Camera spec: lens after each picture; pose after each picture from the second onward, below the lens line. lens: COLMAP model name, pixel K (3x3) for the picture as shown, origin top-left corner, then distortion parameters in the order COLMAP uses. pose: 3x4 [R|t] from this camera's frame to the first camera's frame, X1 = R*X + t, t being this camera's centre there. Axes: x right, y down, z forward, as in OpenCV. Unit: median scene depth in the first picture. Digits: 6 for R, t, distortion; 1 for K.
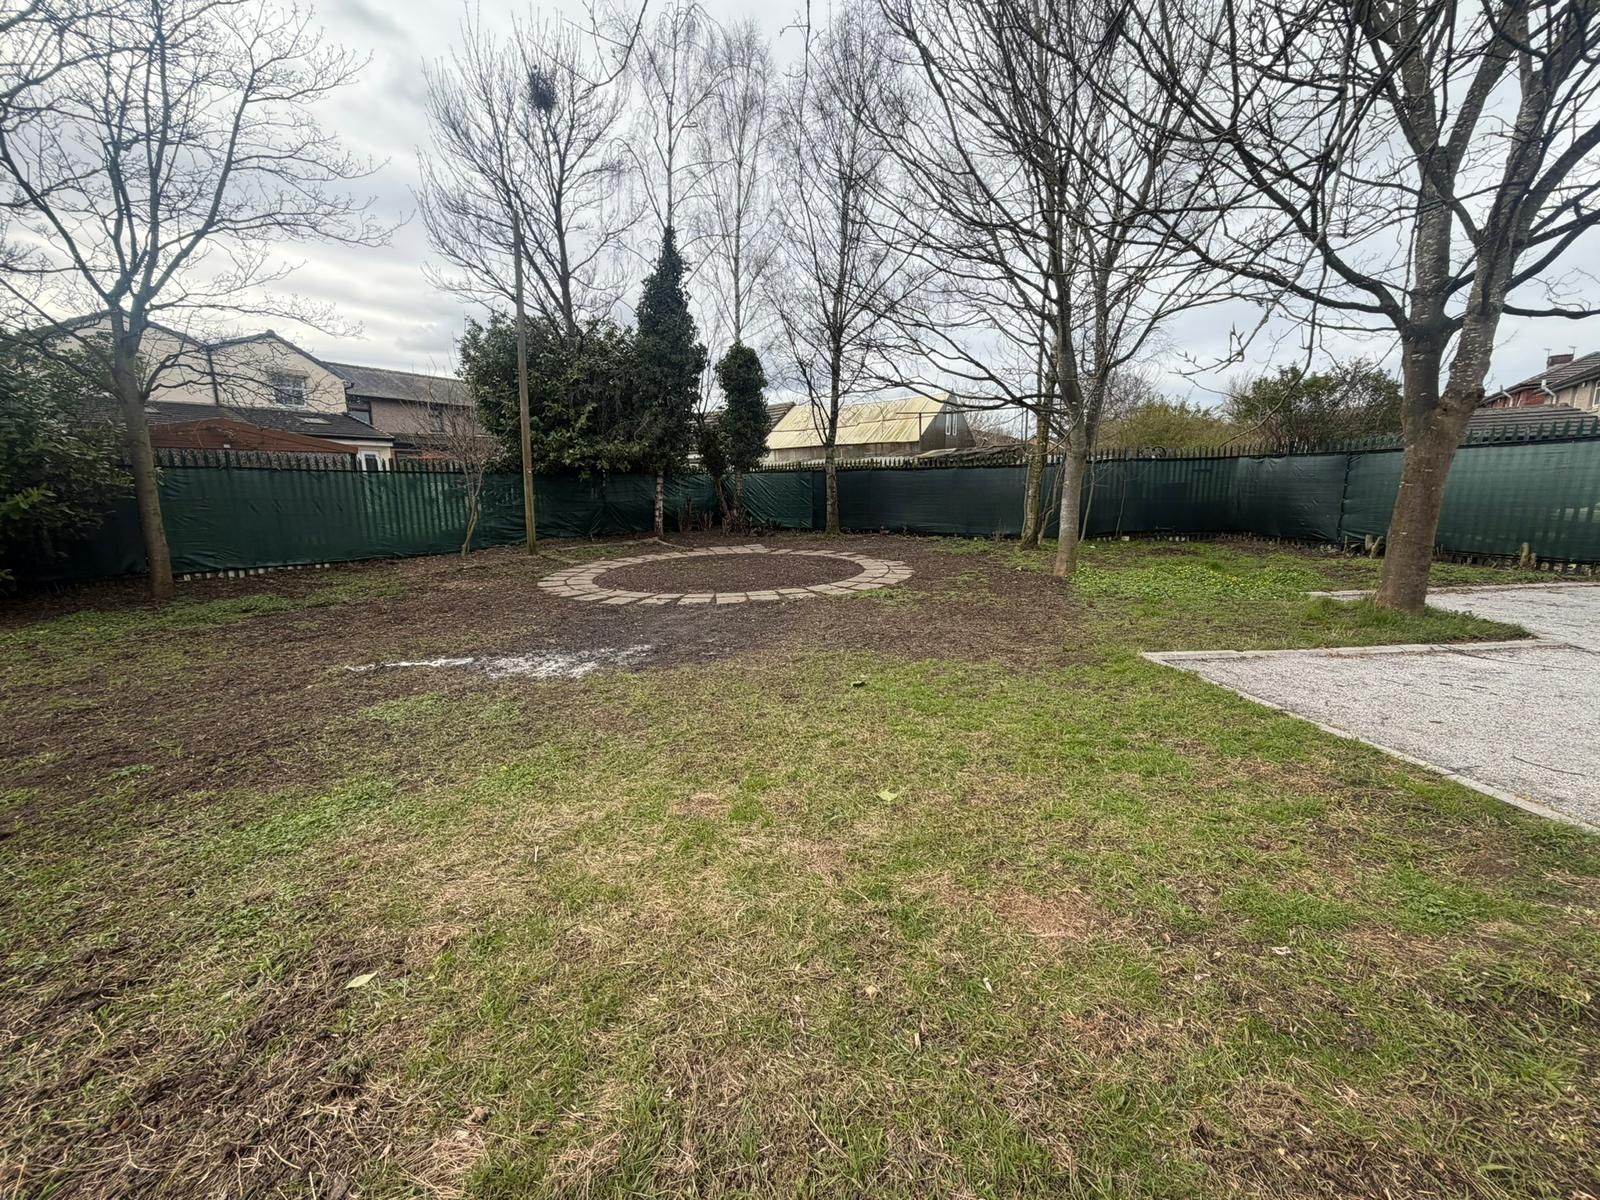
lens RADIAL K [[637.3, 0, 794.1], [0, 637.3, 600.8], [0, 0, 1]] dist [-0.000447, 0.000003]
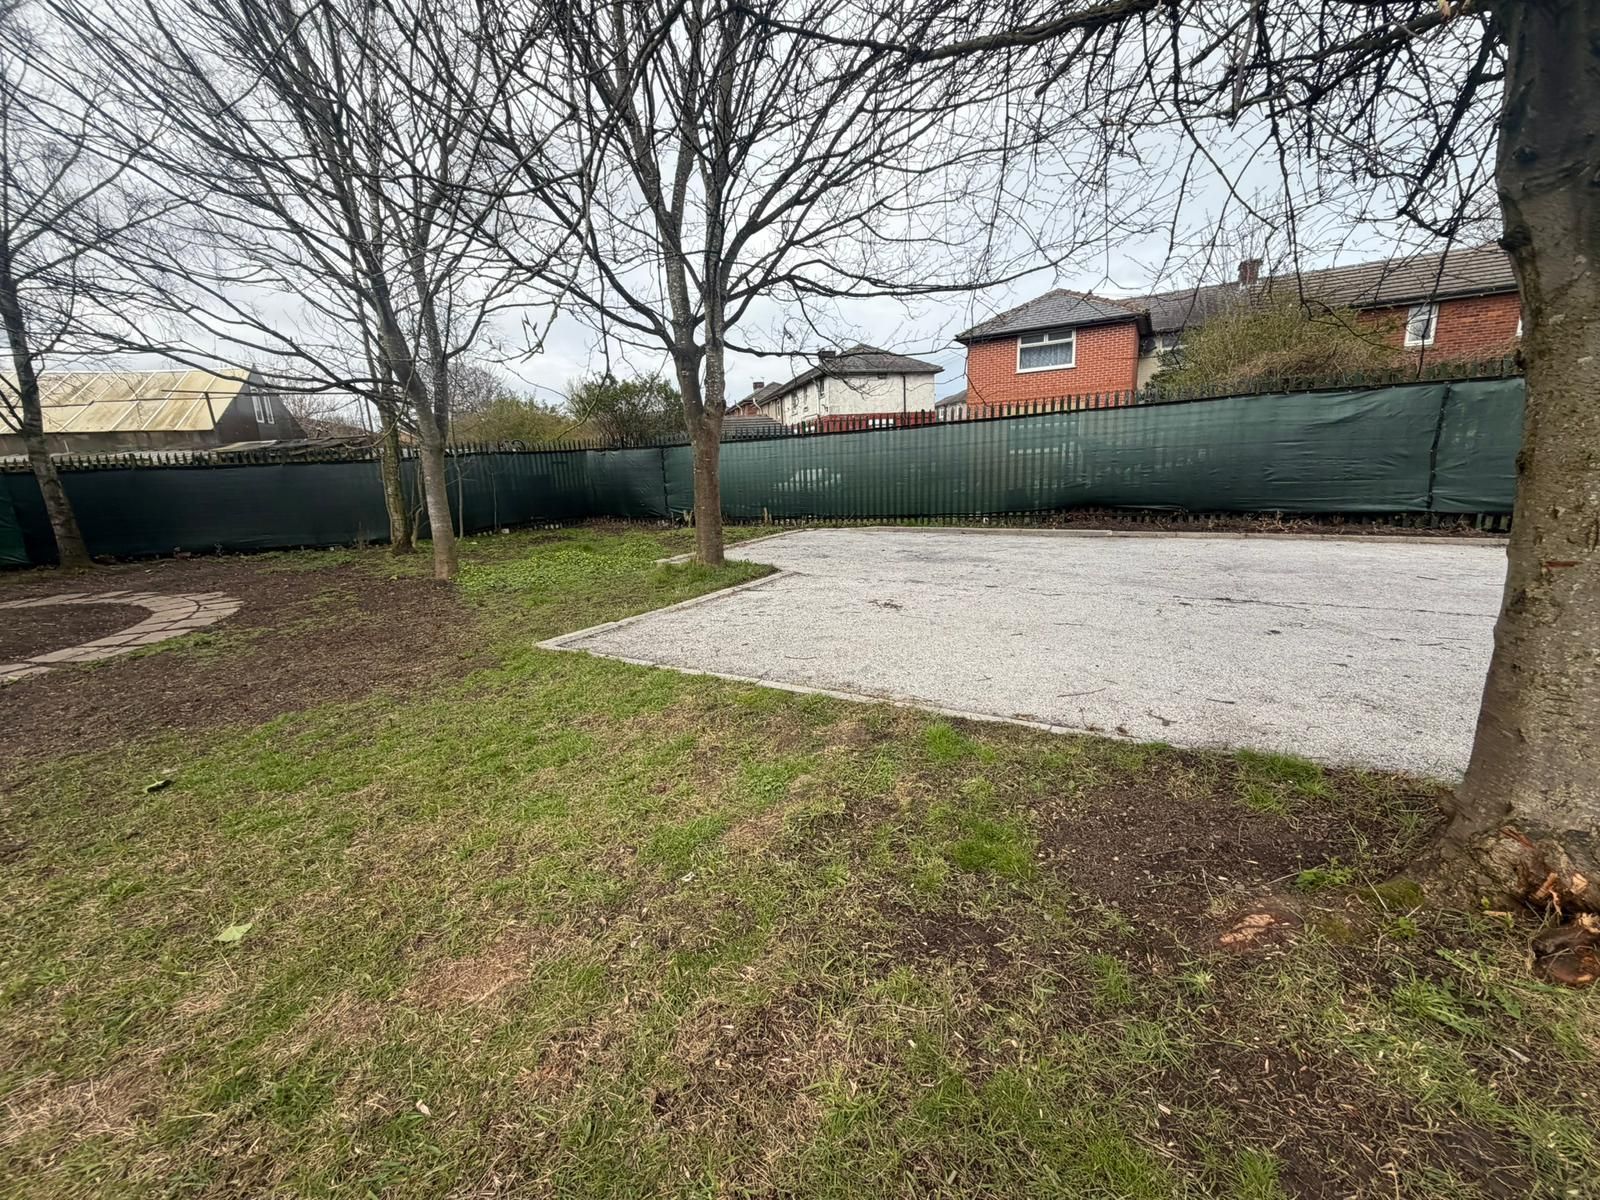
lens RADIAL K [[637.3, 0, 794.1], [0, 637.3, 600.8], [0, 0, 1]] dist [-0.000447, 0.000003]
pose [[0.620260, -0.182699, 0.762823, 0.032622], [0.175281, 0.980188, 0.092236, -0.005718], [-0.764561, 0.076498, 0.639995, 0.025769]]
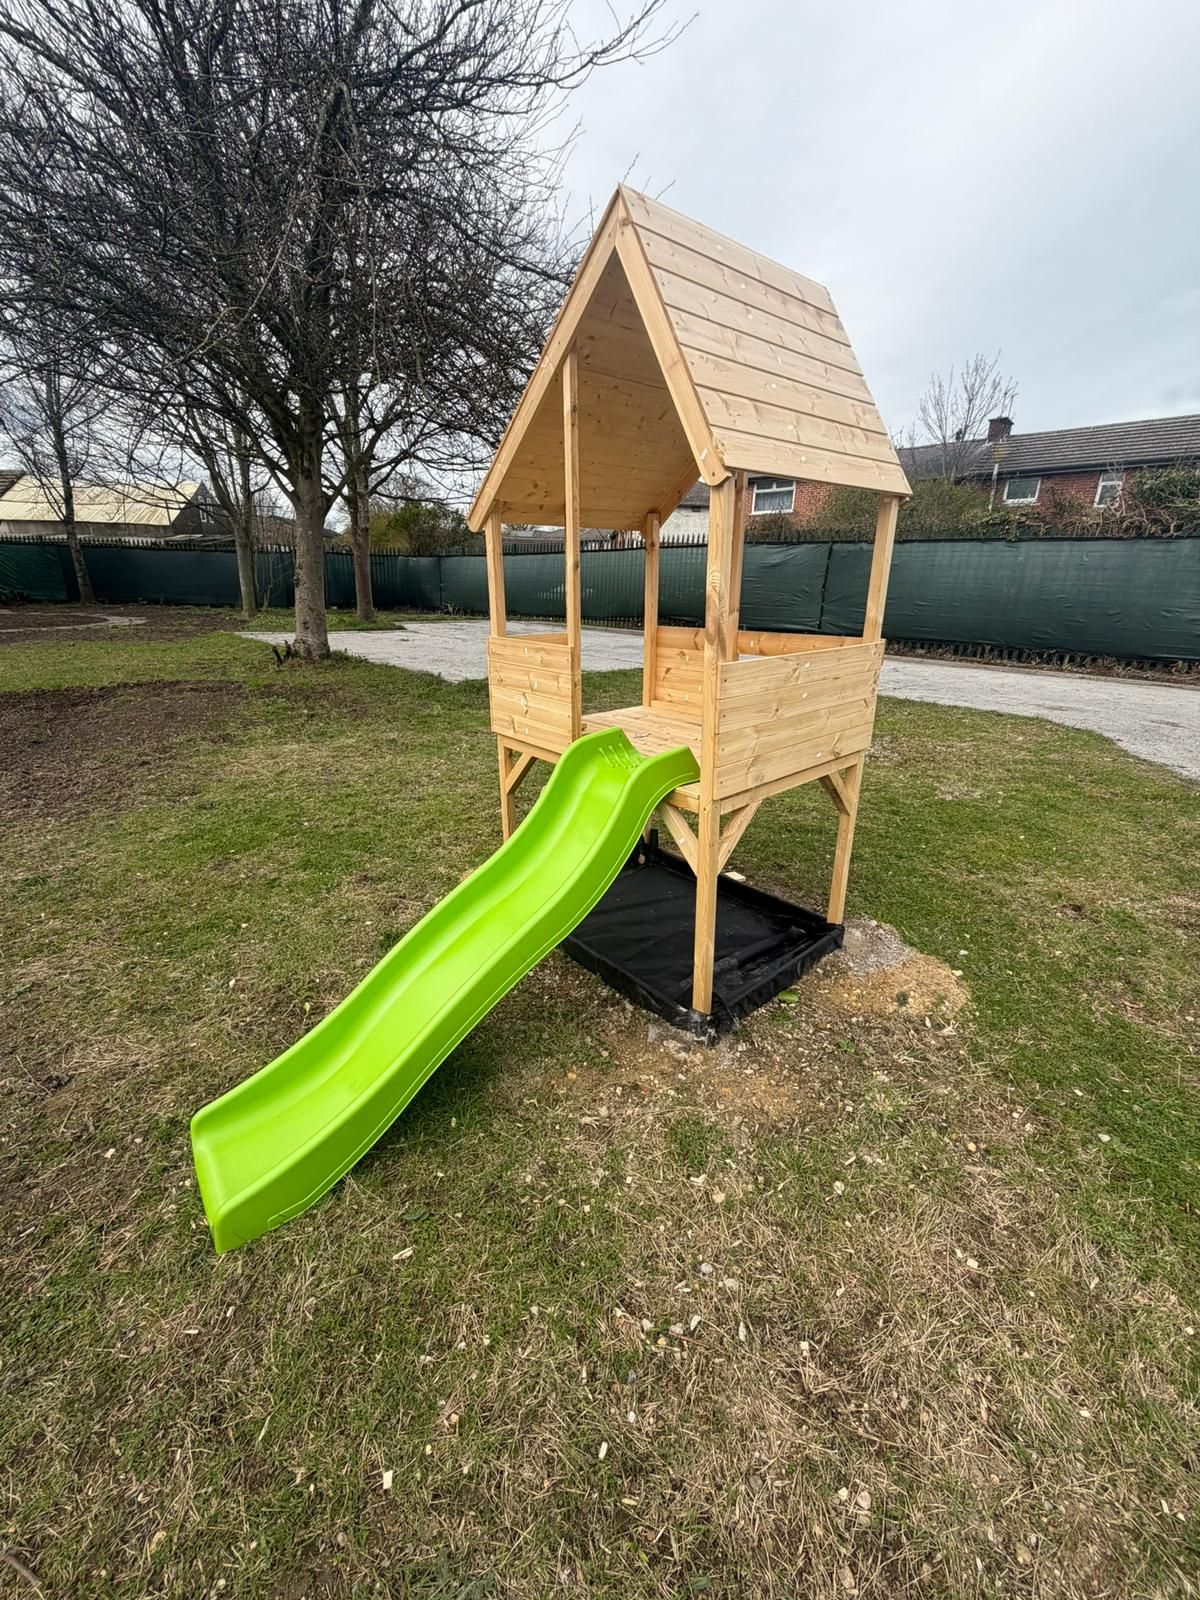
lens RADIAL K [[637.3, 0, 599.6], [0, 637.3, 796.9], [0, 0, 1]] dist [-0.000447, 0.000003]
pose [[0.780179, -0.163015, 0.603943, 0.081475], [0.072200, 0.982462, 0.171916, 0.322287], [-0.621376, -0.090520, 0.778266, -1.512988]]
